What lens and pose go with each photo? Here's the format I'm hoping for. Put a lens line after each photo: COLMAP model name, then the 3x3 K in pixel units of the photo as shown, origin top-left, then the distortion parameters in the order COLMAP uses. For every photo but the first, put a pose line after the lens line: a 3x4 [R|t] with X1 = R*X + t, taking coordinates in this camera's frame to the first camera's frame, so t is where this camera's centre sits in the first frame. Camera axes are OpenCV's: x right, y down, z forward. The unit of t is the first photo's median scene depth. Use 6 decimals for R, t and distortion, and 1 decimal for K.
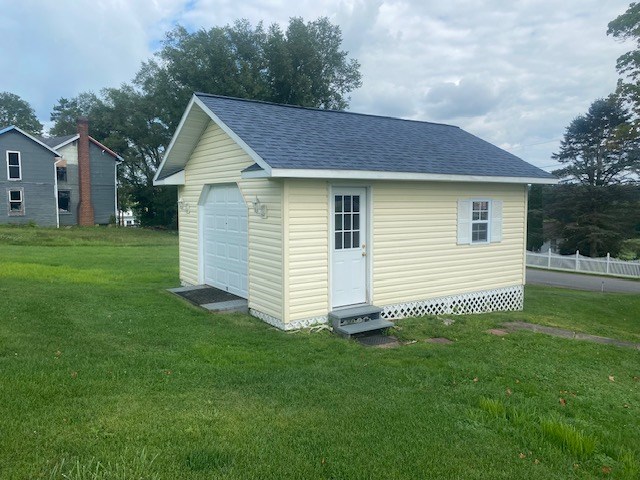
lens RADIAL K [[497.5, 0, 320.2], [0, 497.5, 239.8], [0, 0, 1]] dist [0.010134, -0.001317]
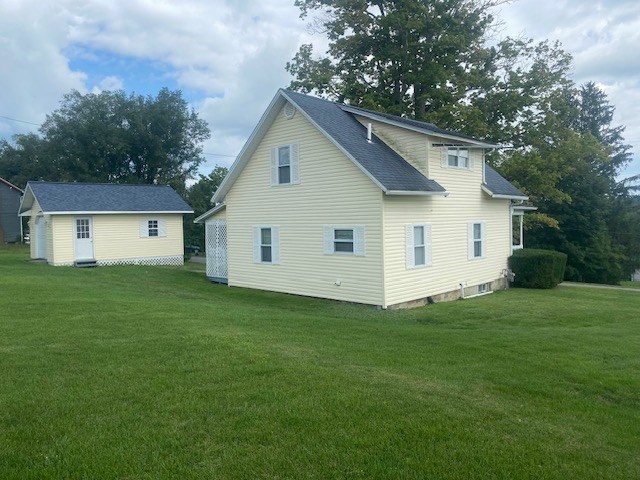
lens RADIAL K [[497.5, 0, 319.9], [0, 497.5, 238.9], [0, 0, 1]] dist [0.010134, -0.001317]
pose [[0.992816, -0.026904, 0.116587, 0.761238], [0.031538, 0.998777, -0.038085, 0.122411], [-0.115420, 0.041488, 0.992450, -1.403898]]
